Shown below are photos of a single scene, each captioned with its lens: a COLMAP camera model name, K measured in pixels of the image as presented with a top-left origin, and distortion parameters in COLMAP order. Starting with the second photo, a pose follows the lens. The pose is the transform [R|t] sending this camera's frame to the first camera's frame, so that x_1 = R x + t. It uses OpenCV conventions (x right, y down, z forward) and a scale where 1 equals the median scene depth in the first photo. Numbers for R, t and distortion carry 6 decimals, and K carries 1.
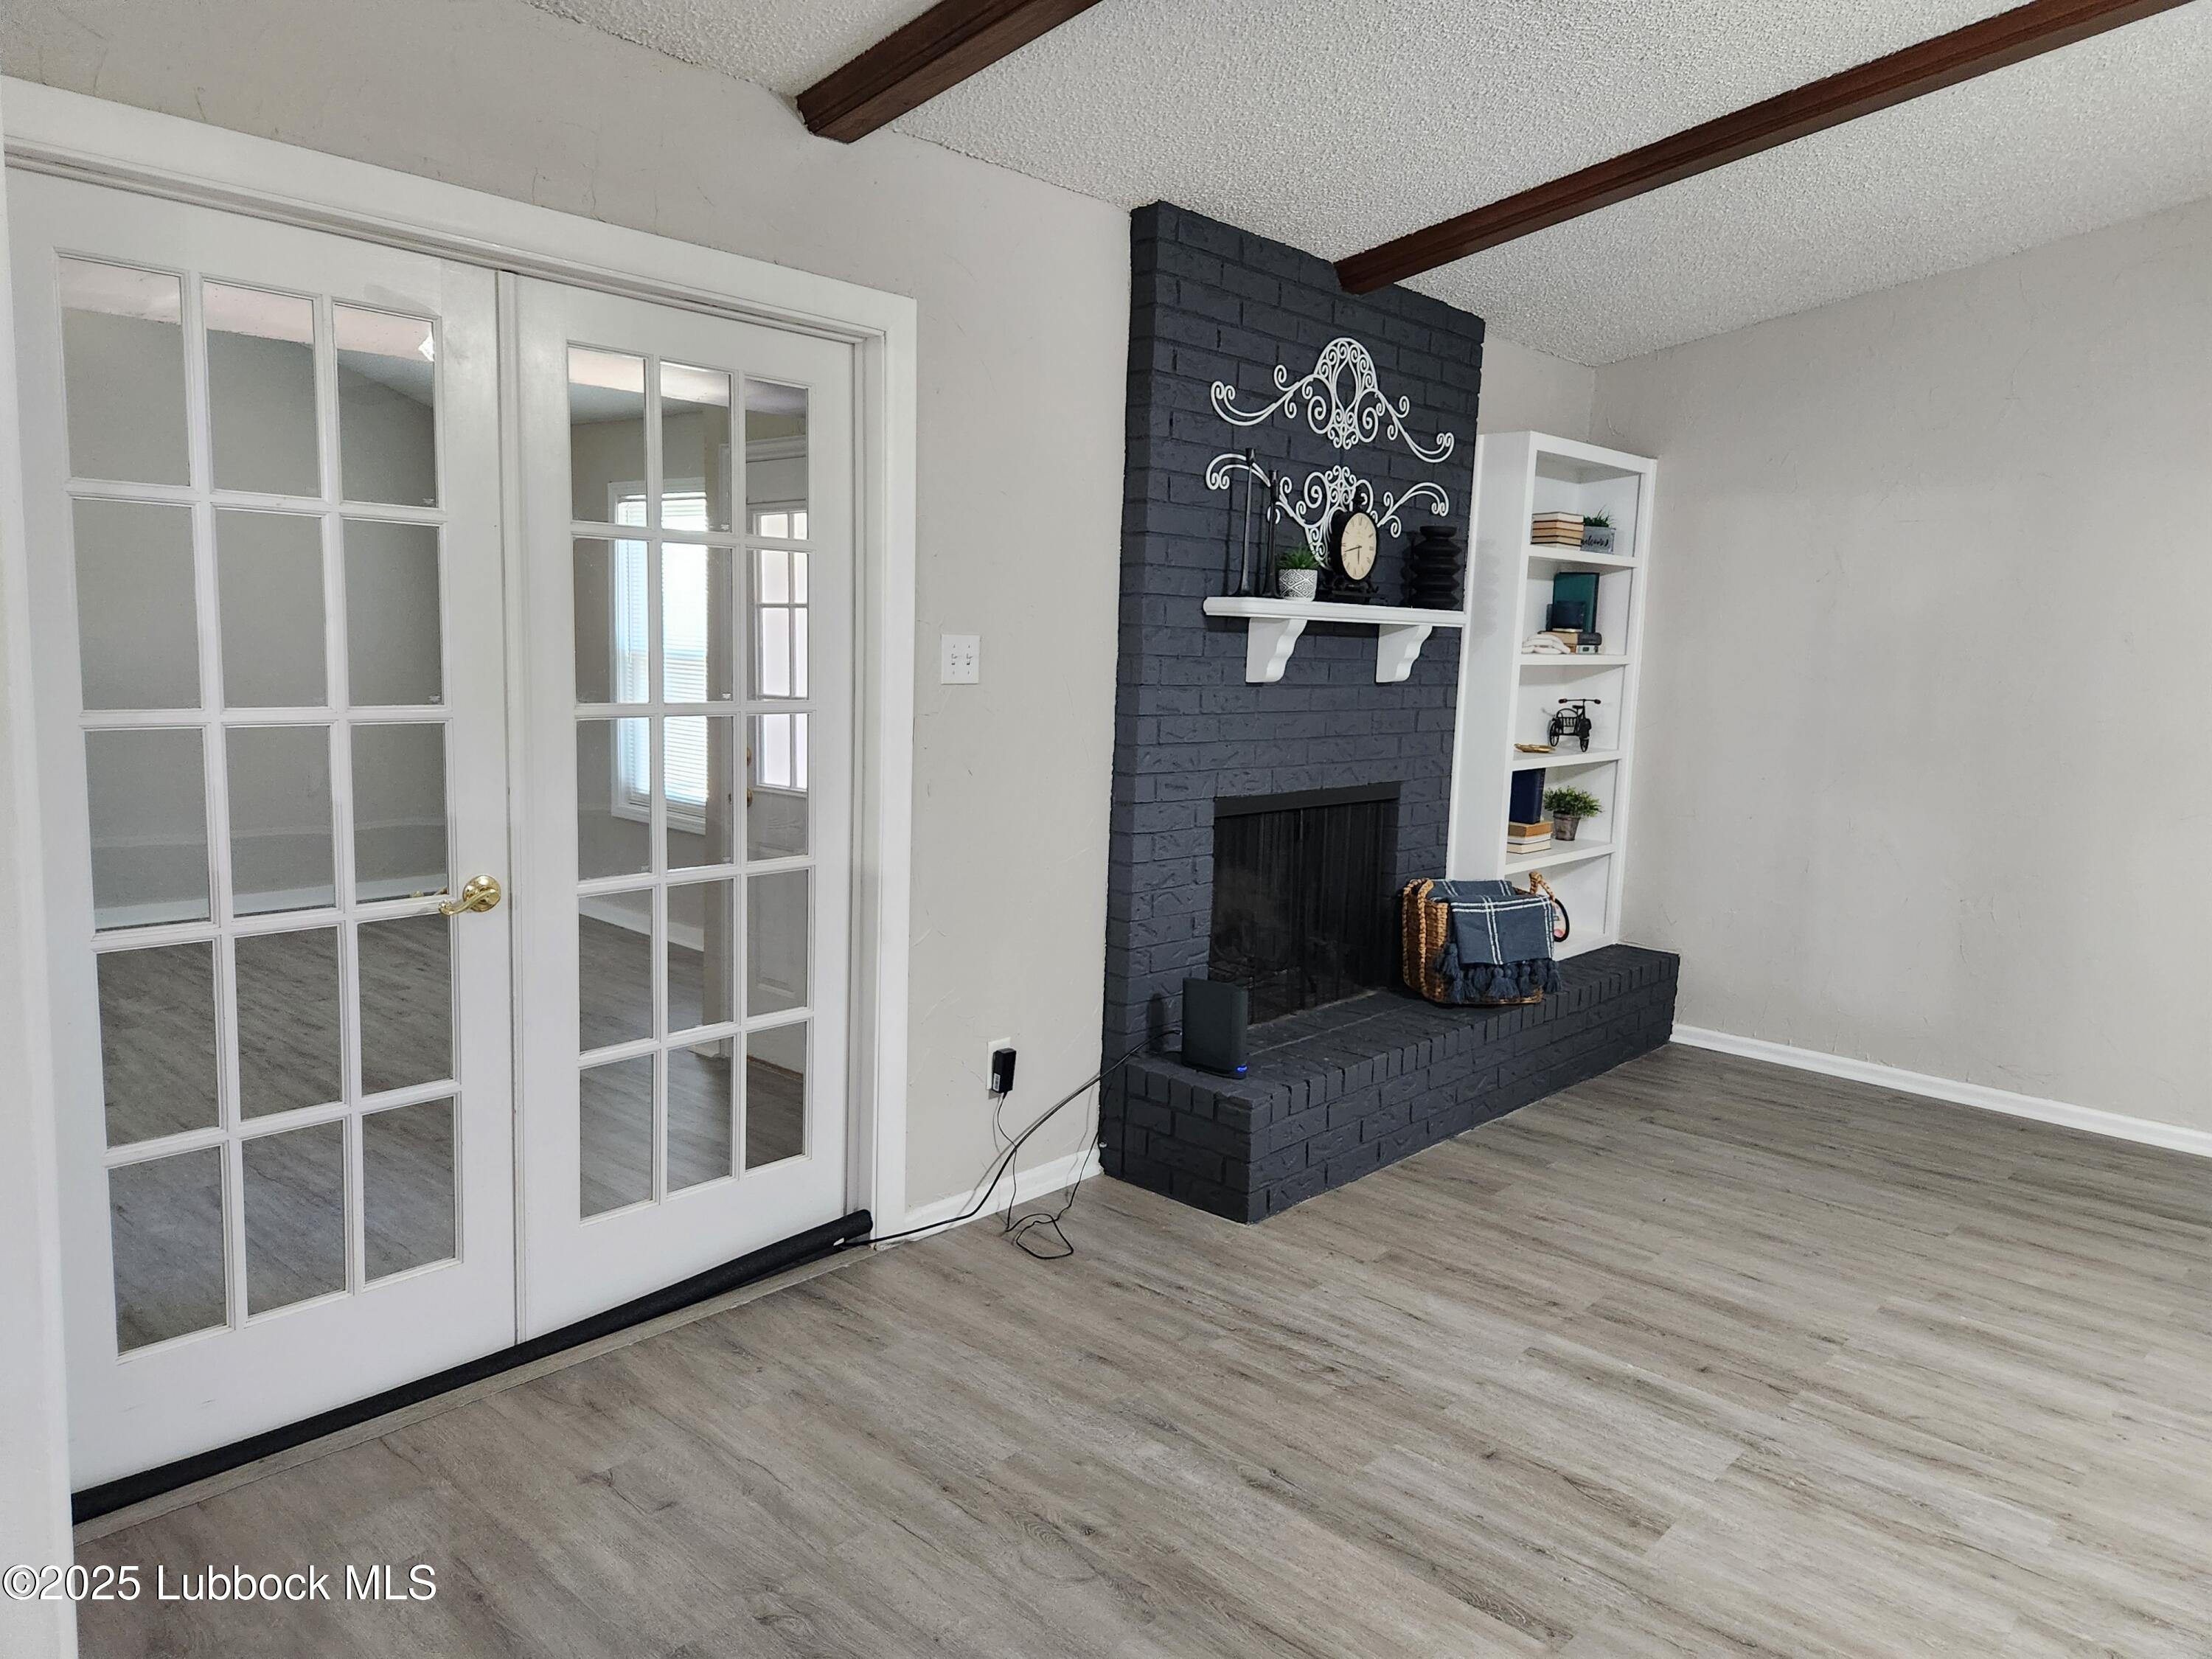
lens RADIAL K [[1489.2, 0, 1106.5], [0, 1489.2, 828.0], [0, 0, 1]] dist [0.072020, -0.049872]
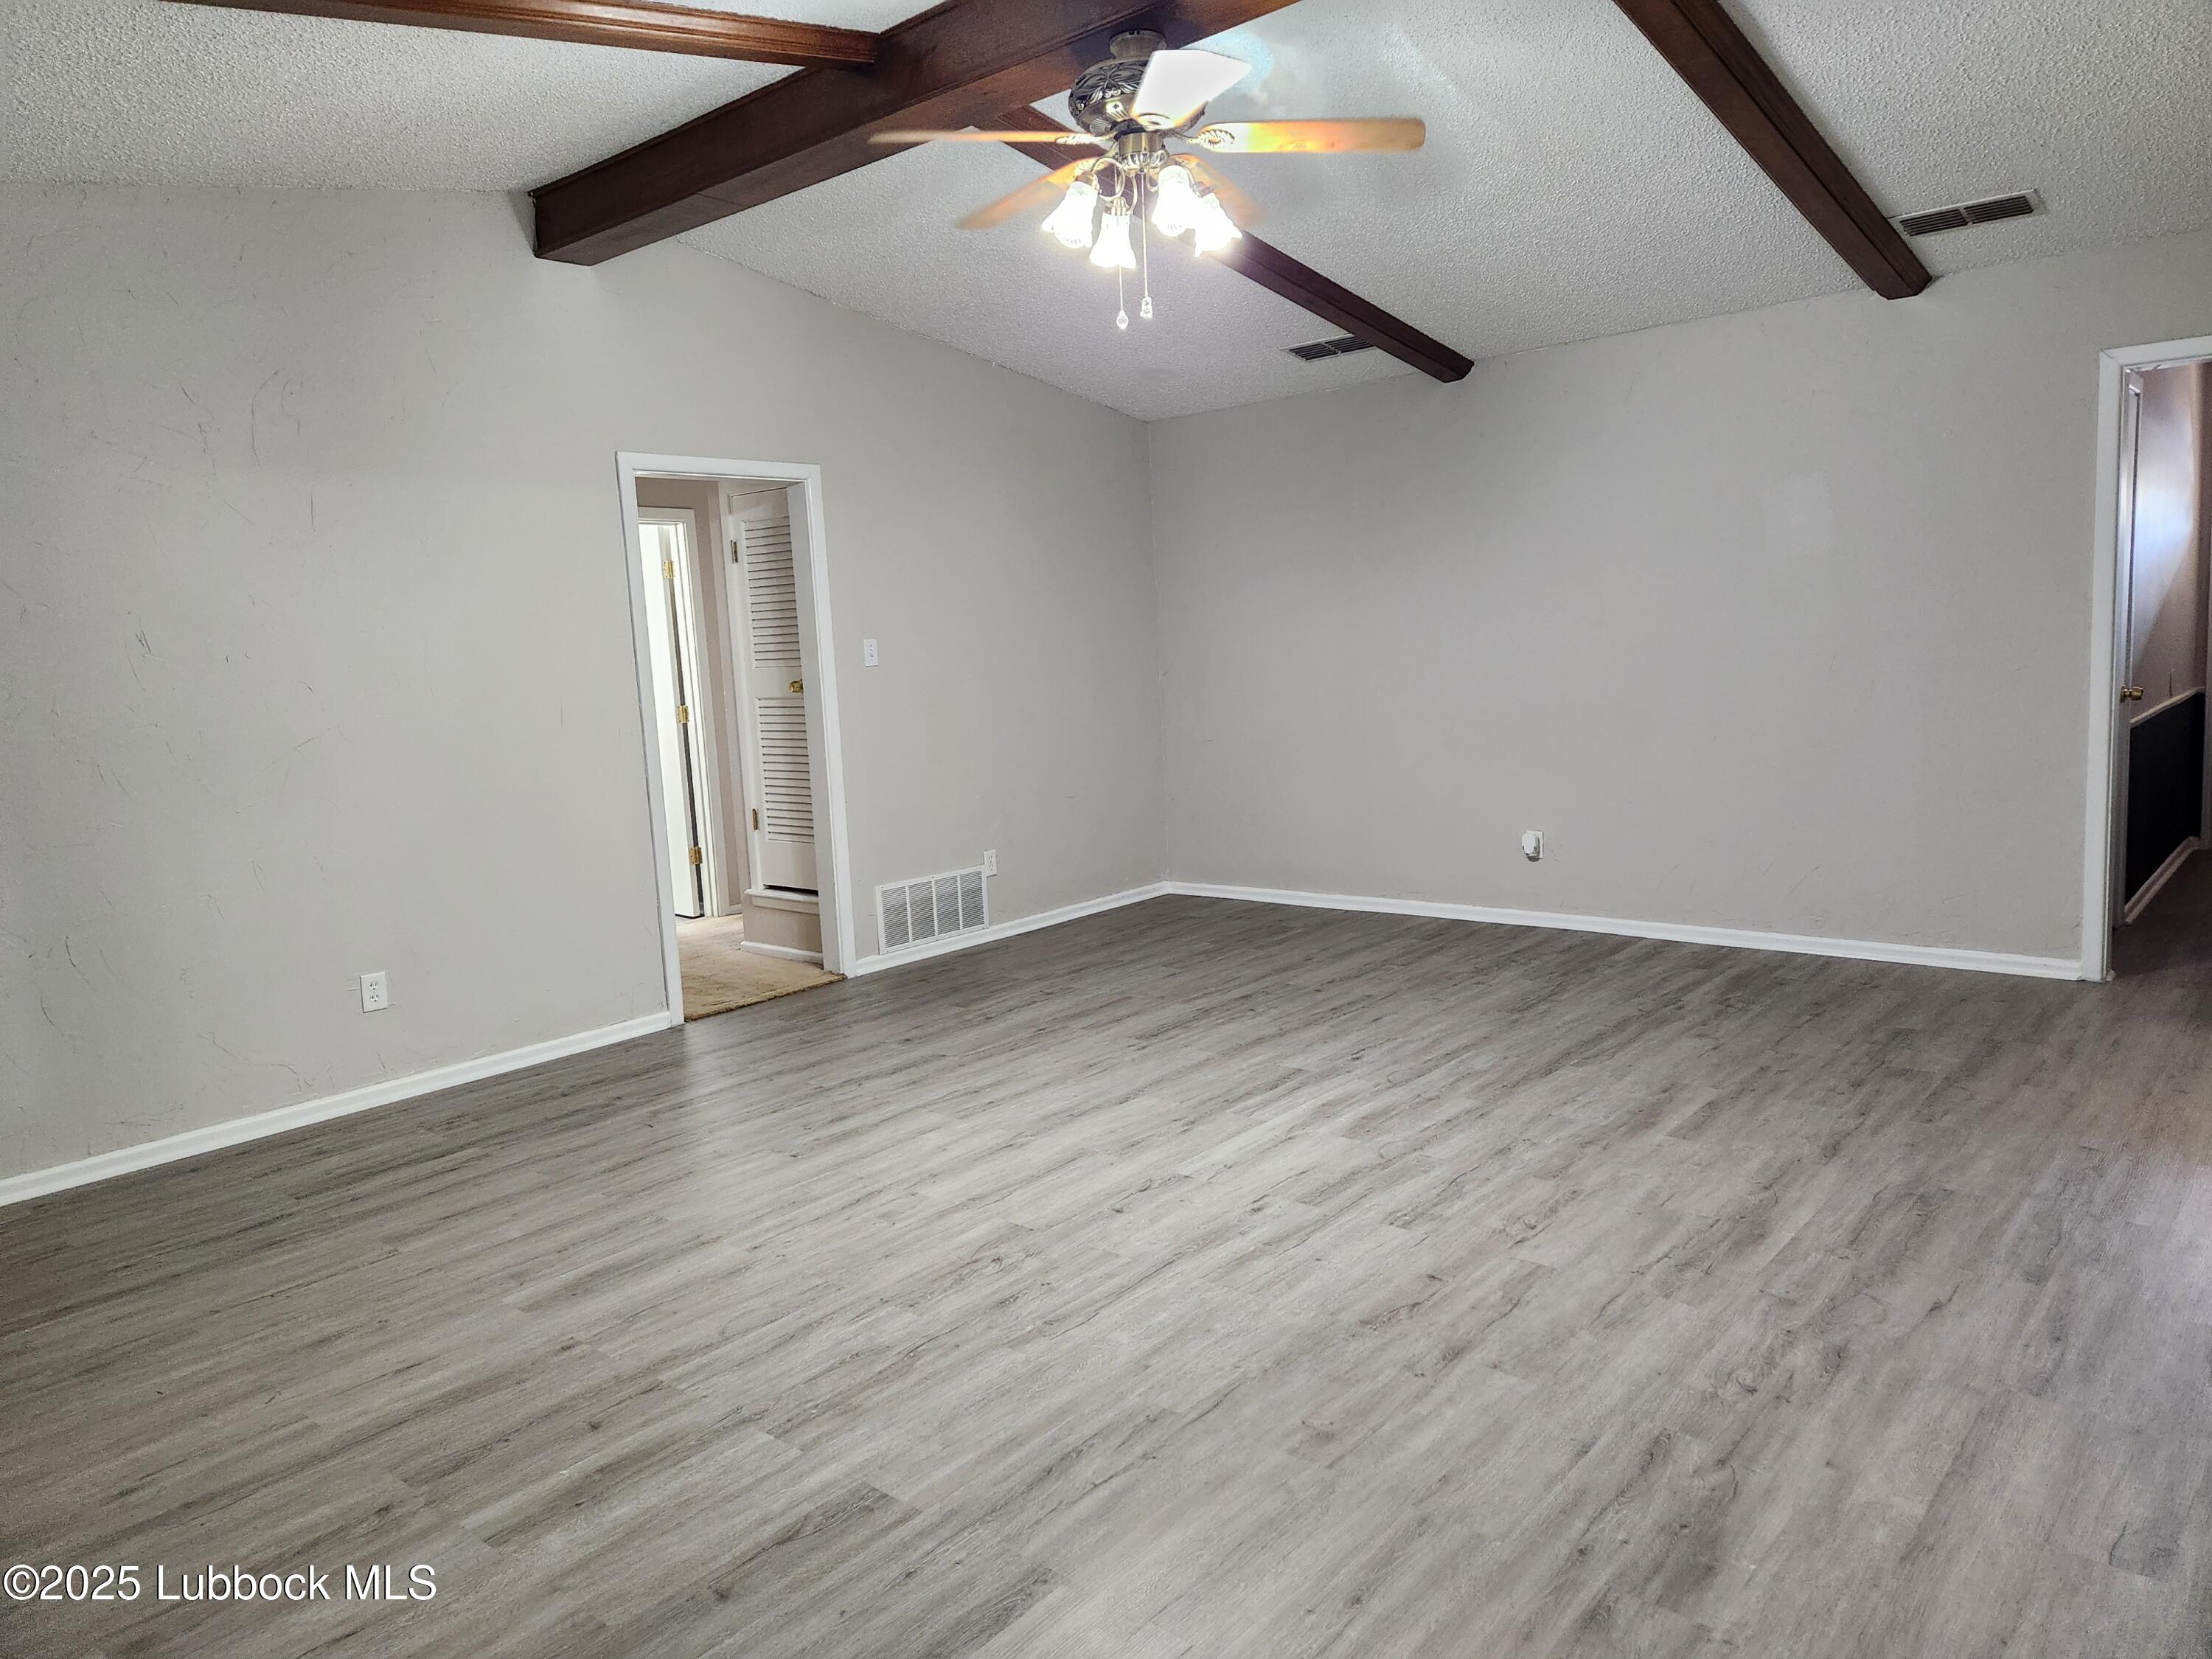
lens RADIAL K [[1489.2, 0, 1107.1], [0, 1489.2, 826.0], [0, 0, 1]] dist [0.072020, -0.049872]
pose [[-0.042426, -0.156218, 0.986811, -0.402613], [0.182561, 0.969859, 0.161383, -0.070002], [-0.982279, 0.187000, -0.012628, 0.573271]]
